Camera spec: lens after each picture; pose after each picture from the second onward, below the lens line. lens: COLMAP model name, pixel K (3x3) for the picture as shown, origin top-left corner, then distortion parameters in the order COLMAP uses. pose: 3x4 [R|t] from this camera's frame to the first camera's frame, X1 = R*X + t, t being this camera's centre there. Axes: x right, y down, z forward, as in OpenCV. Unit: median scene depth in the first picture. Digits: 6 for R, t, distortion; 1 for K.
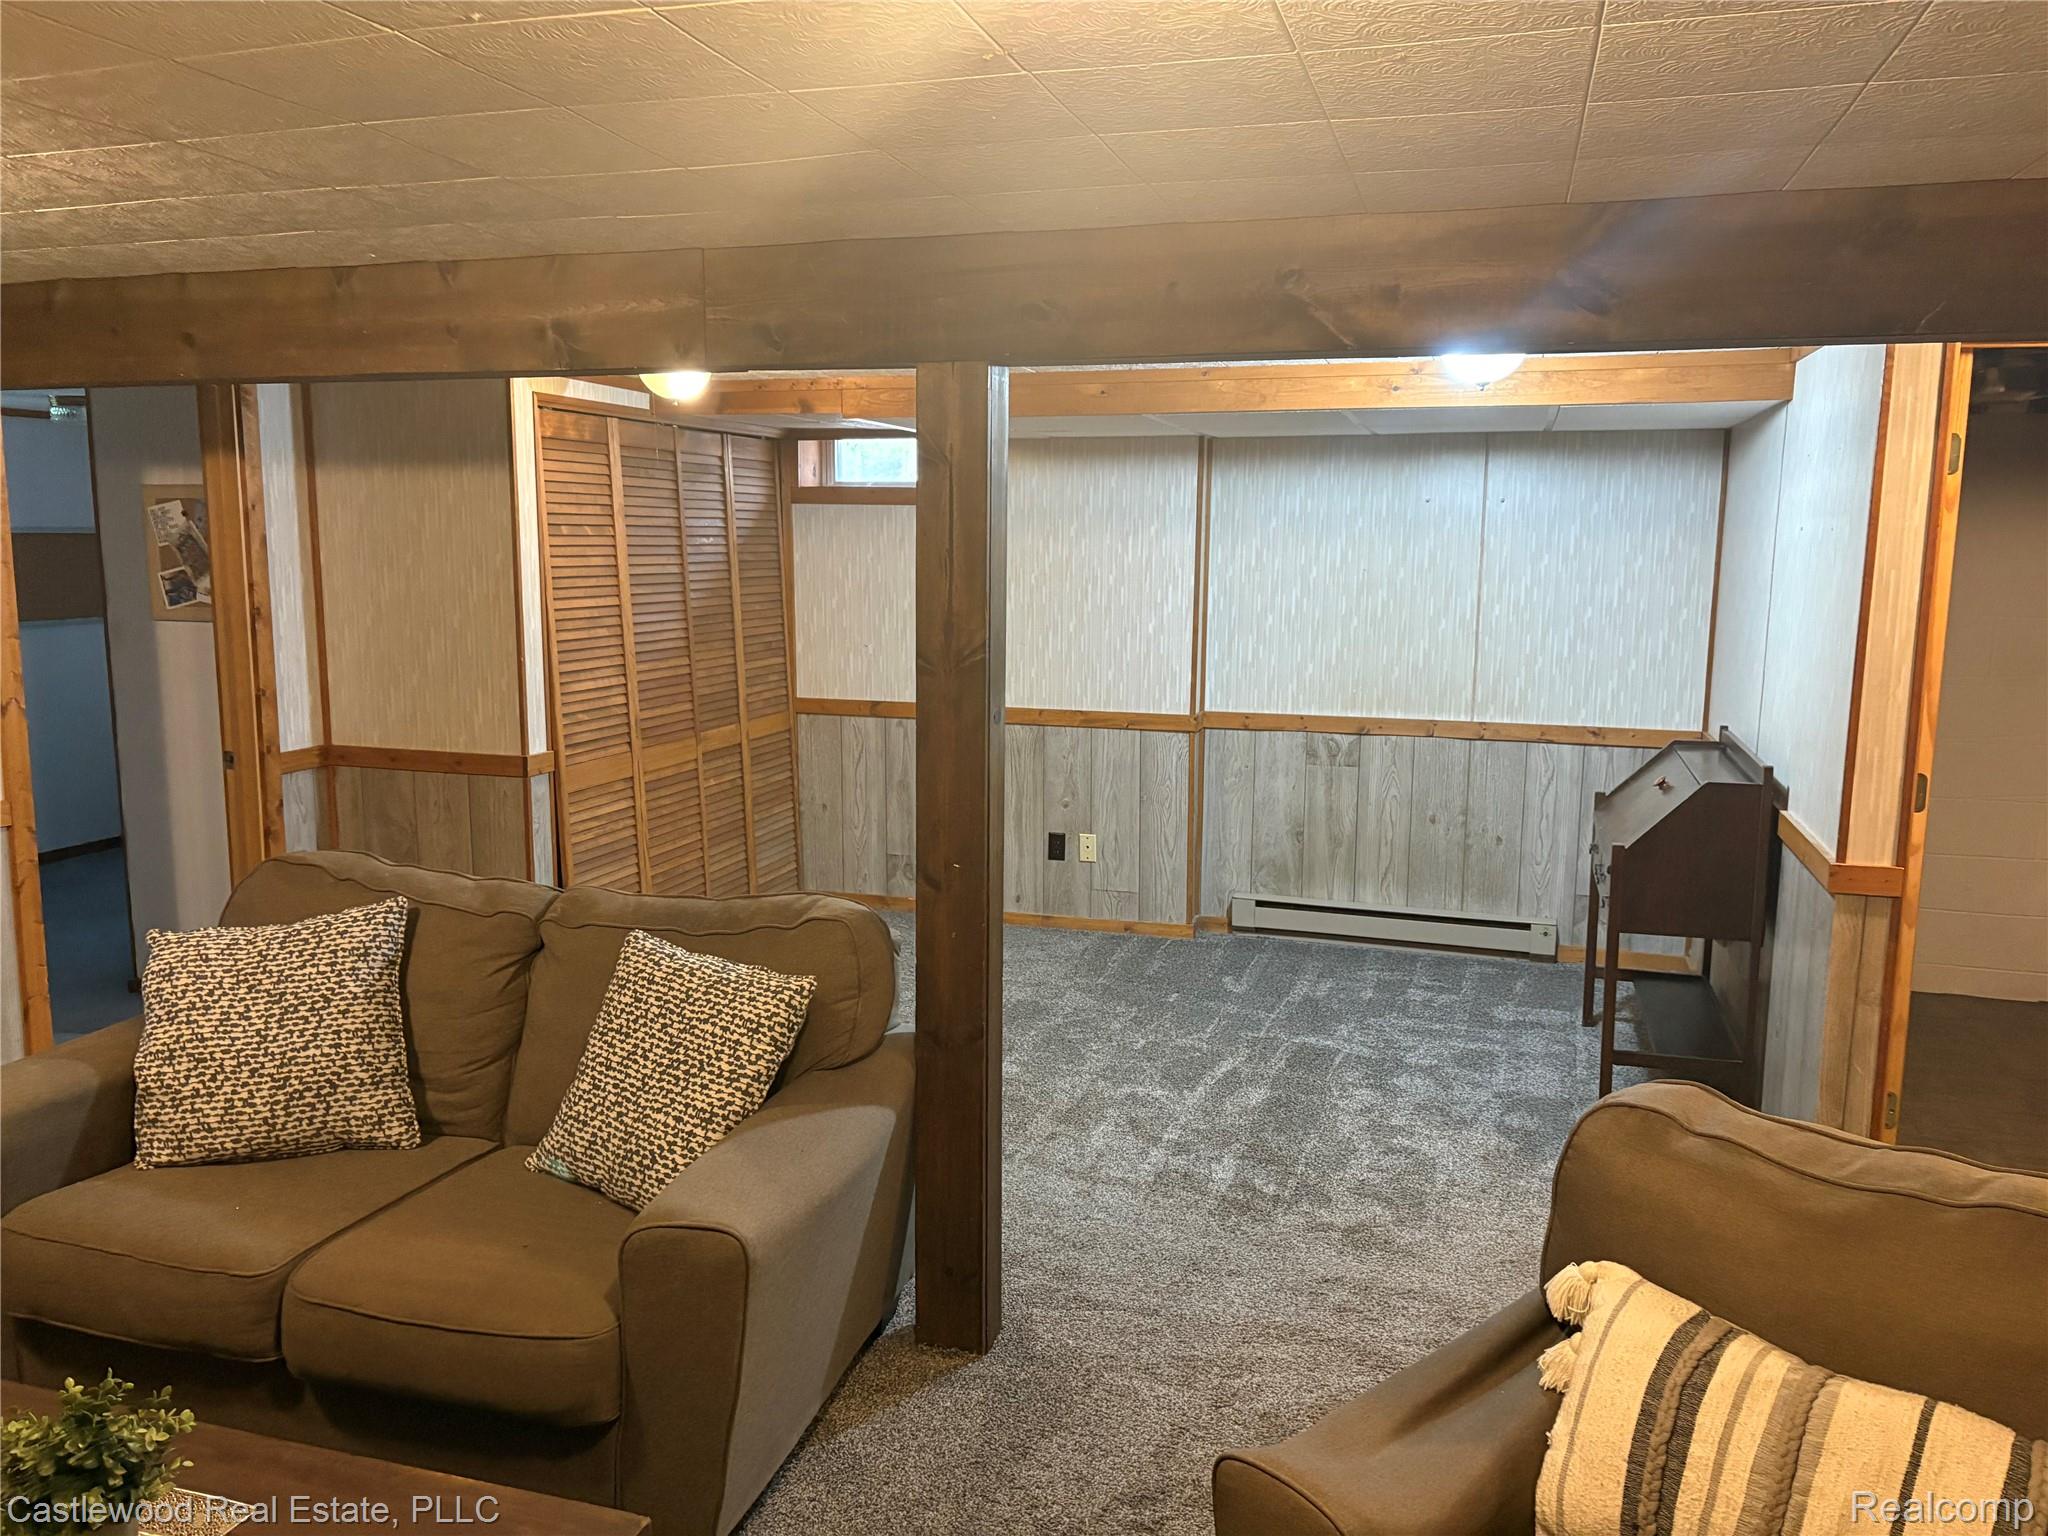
lens RADIAL K [[1559.8, 0, 979.2], [0, 1559.8, 774.7], [0, 0, 1]] dist [0.064391, -0.063729]
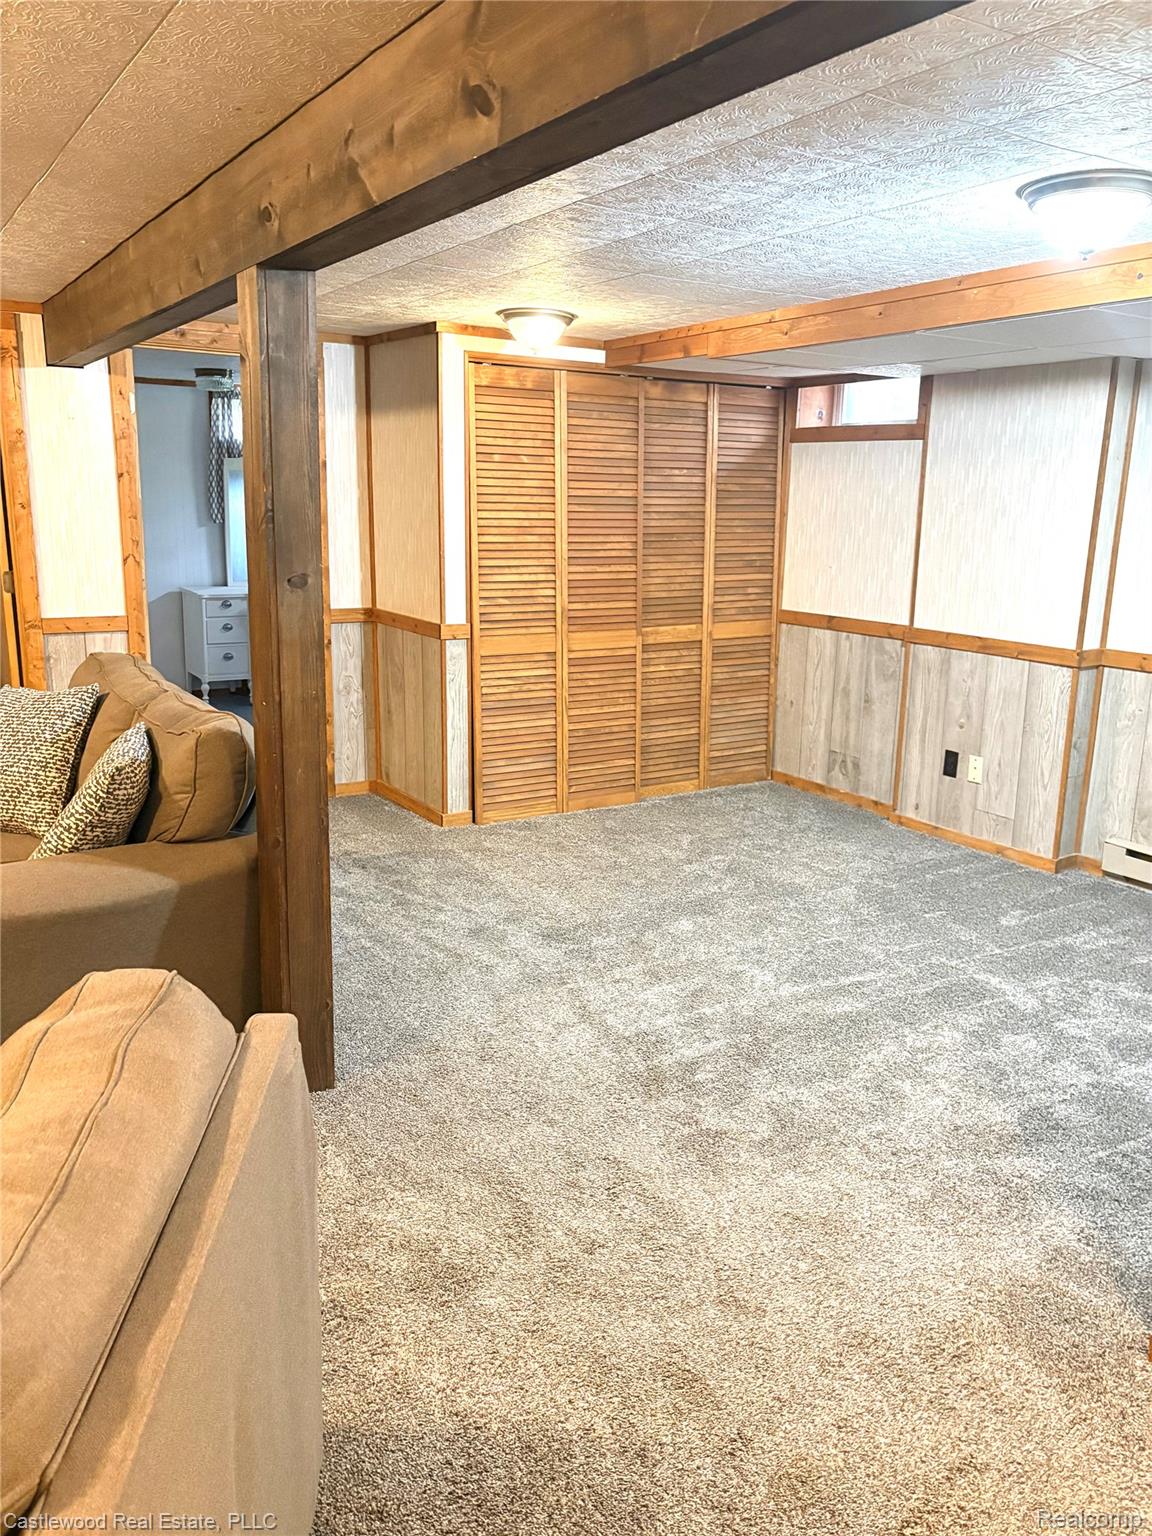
lens RADIAL K [[1169.9, 0, 566.2], [0, 1169.9, 772.4], [0, 0, 1]] dist [0.064391, -0.063729]
pose [[0.760120, 0.158959, -0.630039, 0.392635], [-0.113725, 0.987195, 0.111864, -0.009162], [0.639753, -0.013379, 0.768464, 0.231880]]
